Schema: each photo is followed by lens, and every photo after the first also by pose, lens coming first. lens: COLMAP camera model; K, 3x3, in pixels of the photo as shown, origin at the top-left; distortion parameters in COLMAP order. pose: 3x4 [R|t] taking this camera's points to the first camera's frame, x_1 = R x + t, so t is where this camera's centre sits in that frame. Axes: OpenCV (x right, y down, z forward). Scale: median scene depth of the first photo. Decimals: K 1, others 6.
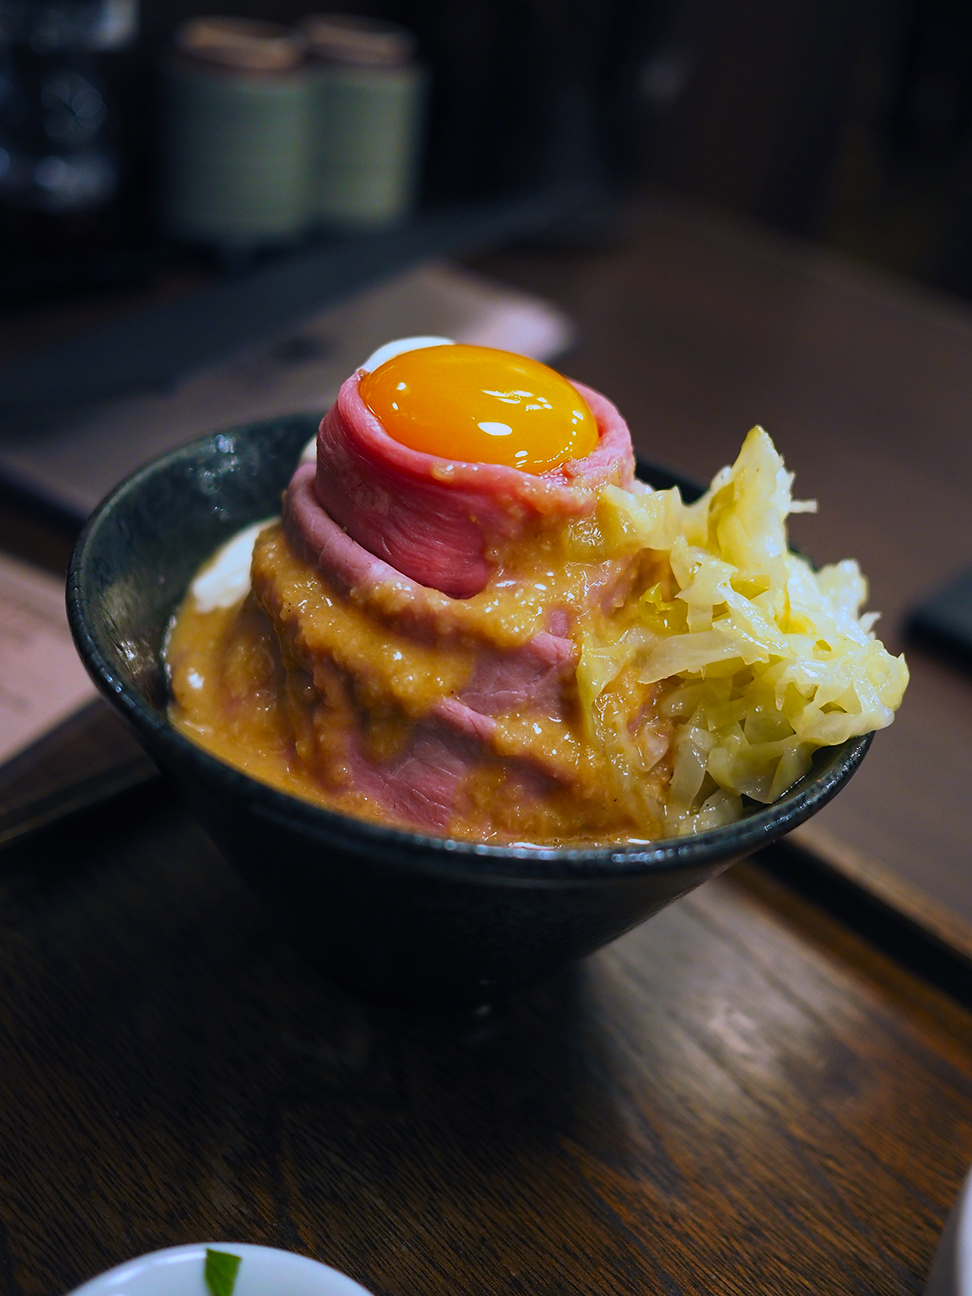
lens RADIAL K [[1272.1, 0, 492.9], [0, 1272.1, 650.5], [0, 0, 1]] dist [-0.054107, 0.000000]
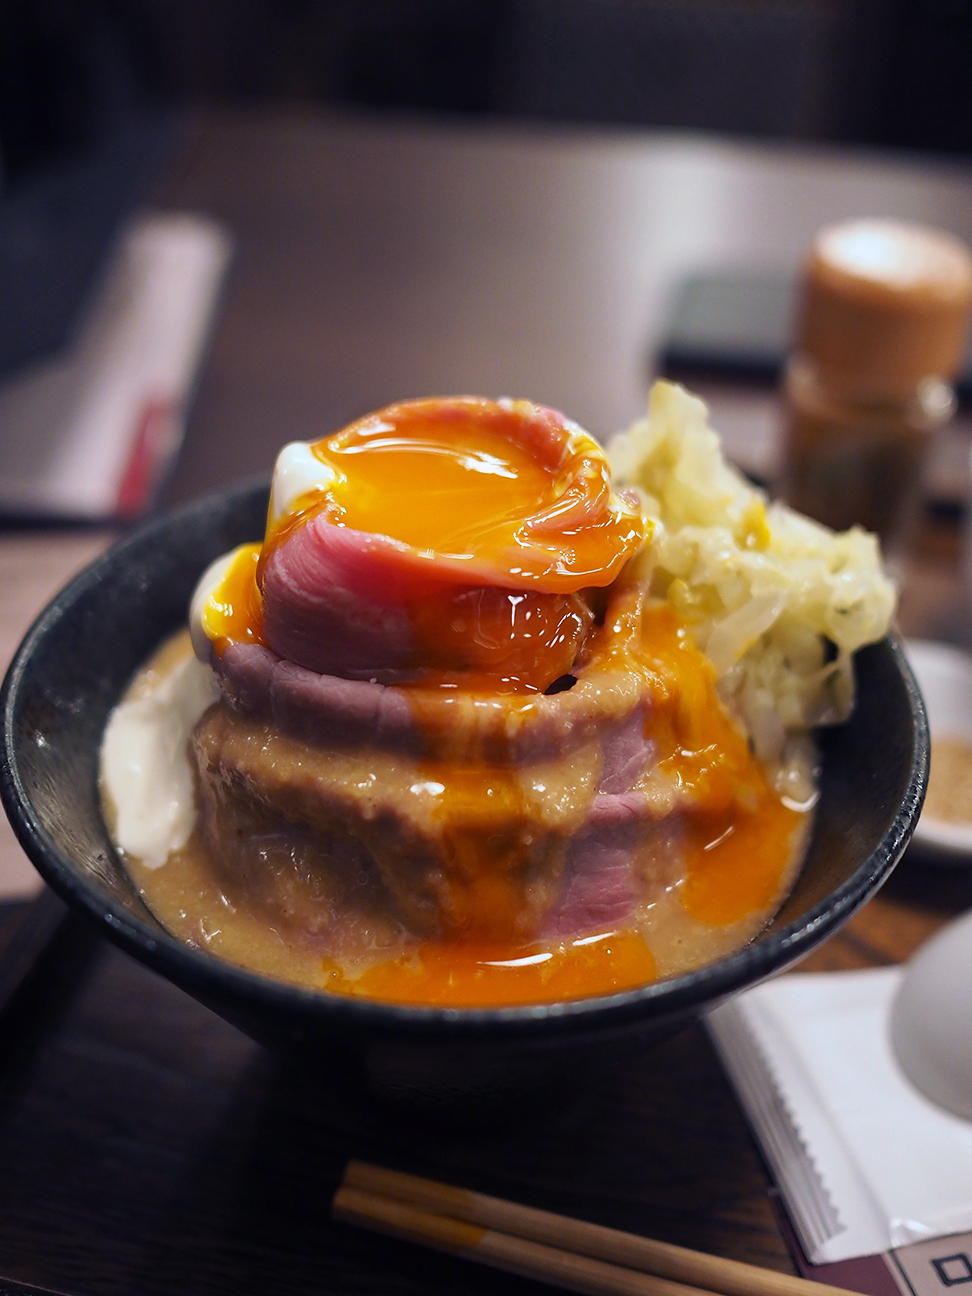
lens RADIAL K [[1272.1, 0, 494.9], [0, 1272.1, 655.2], [0, 0, 1]] dist [-0.054107, 0.000000]
pose [[0.761228, -0.468755, 0.448108, -0.431067], [0.427853, 0.882309, 0.196143, -0.248975], [-0.487313, 0.042415, 0.872197, 0.251627]]
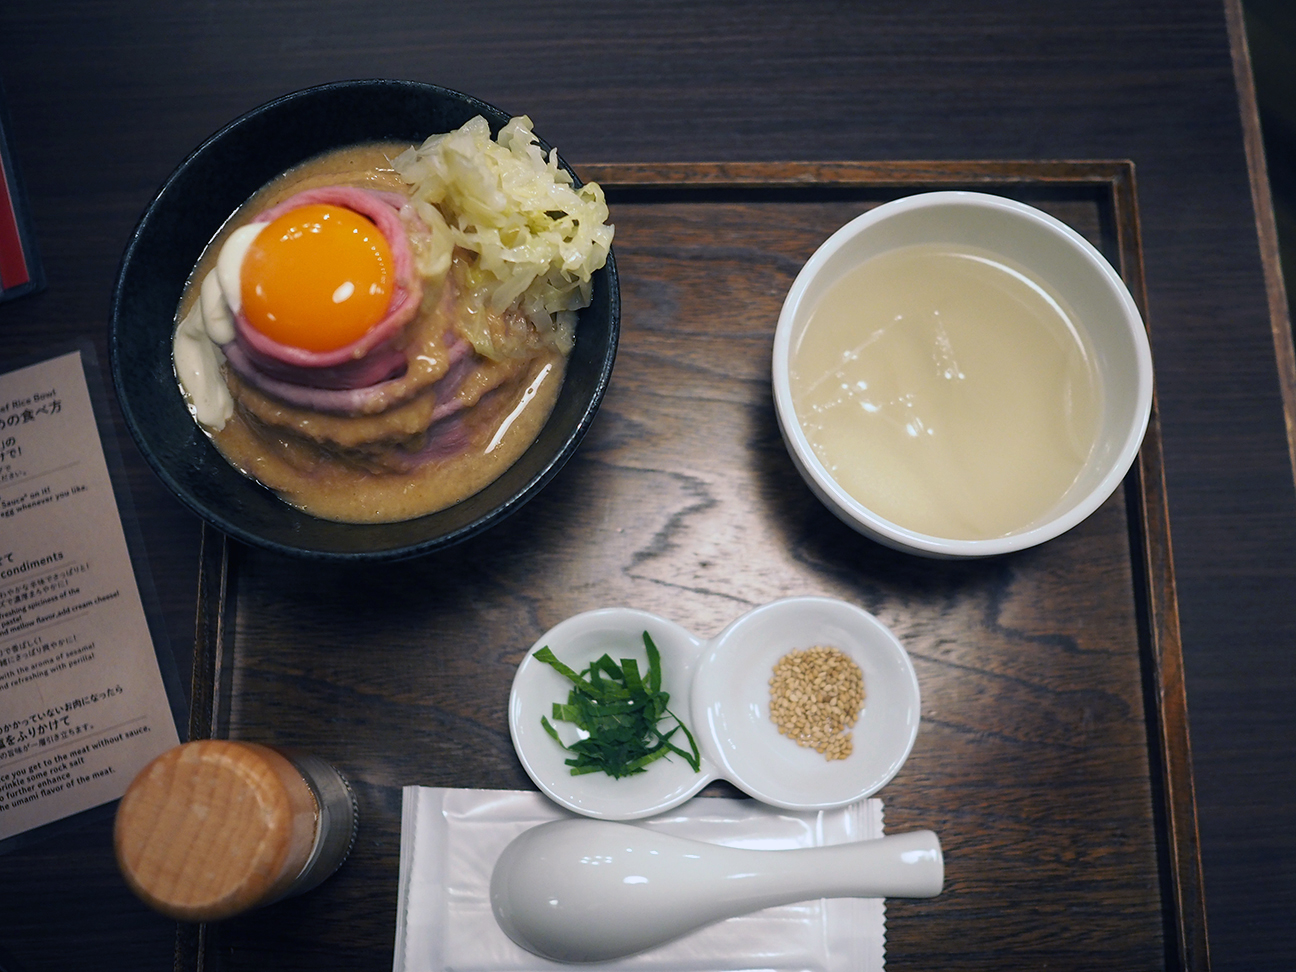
lens RADIAL K [[1272.1, 0, 647.2], [0, 1272.1, 484.2], [0, 0, 1]] dist [-0.054107, 0.000000]
pose [[0.705246, -0.708849, 0.012679, 0.078457], [0.480361, 0.490919, 0.726809, -1.025215], [-0.521422, -0.506489, 0.686722, -0.399427]]
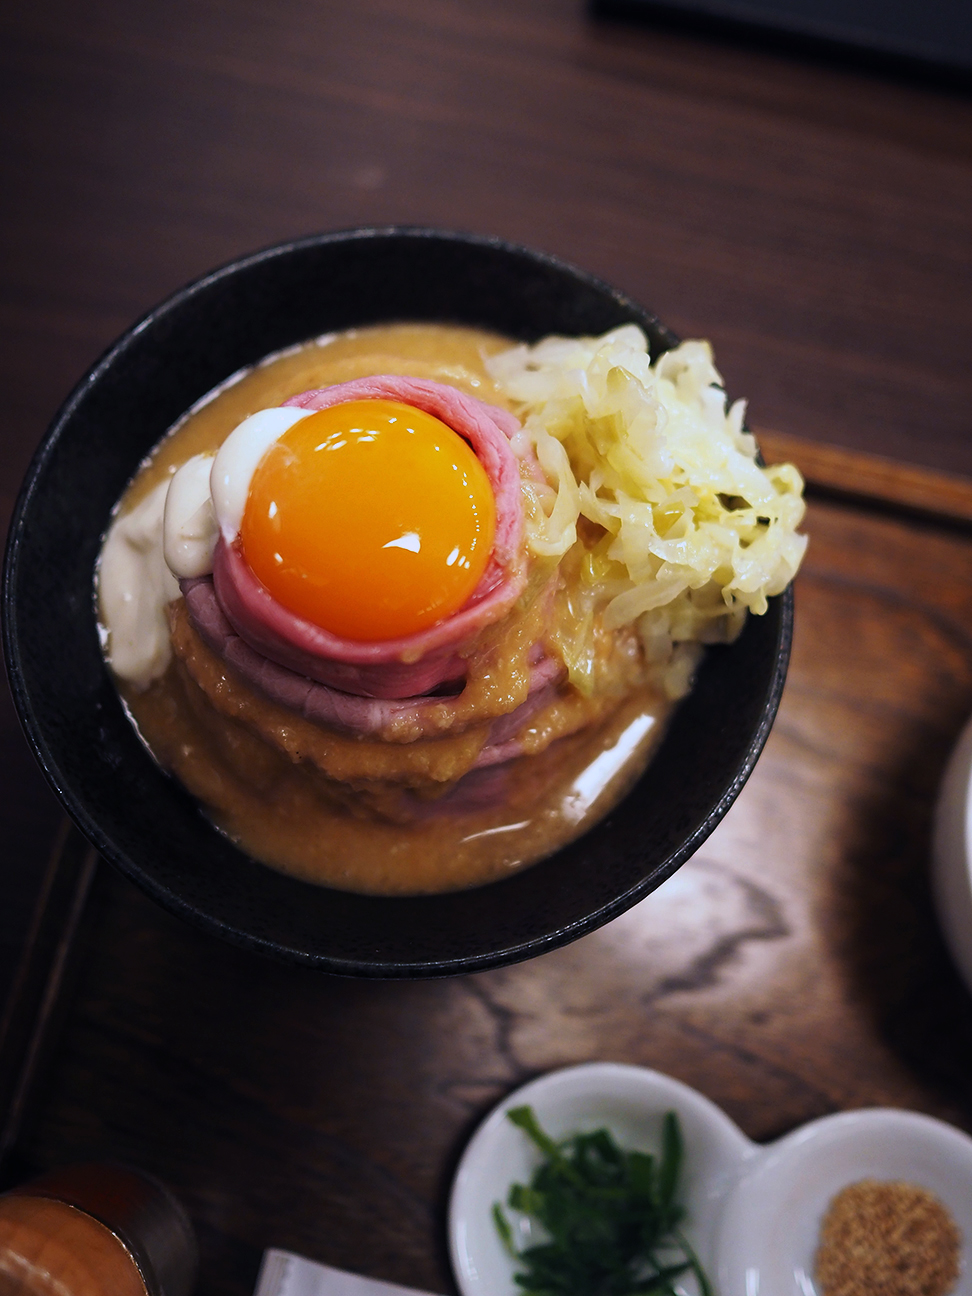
lens RADIAL K [[1272.1, 0, 487.9], [0, 1272.1, 648.0], [0, 0, 1]] dist [-0.054107, 0.000000]
pose [[0.851407, -0.522566, 0.045065, -0.029050], [0.347613, 0.626518, 0.697596, -0.783417], [-0.392774, -0.578273, 0.715073, 0.247434]]
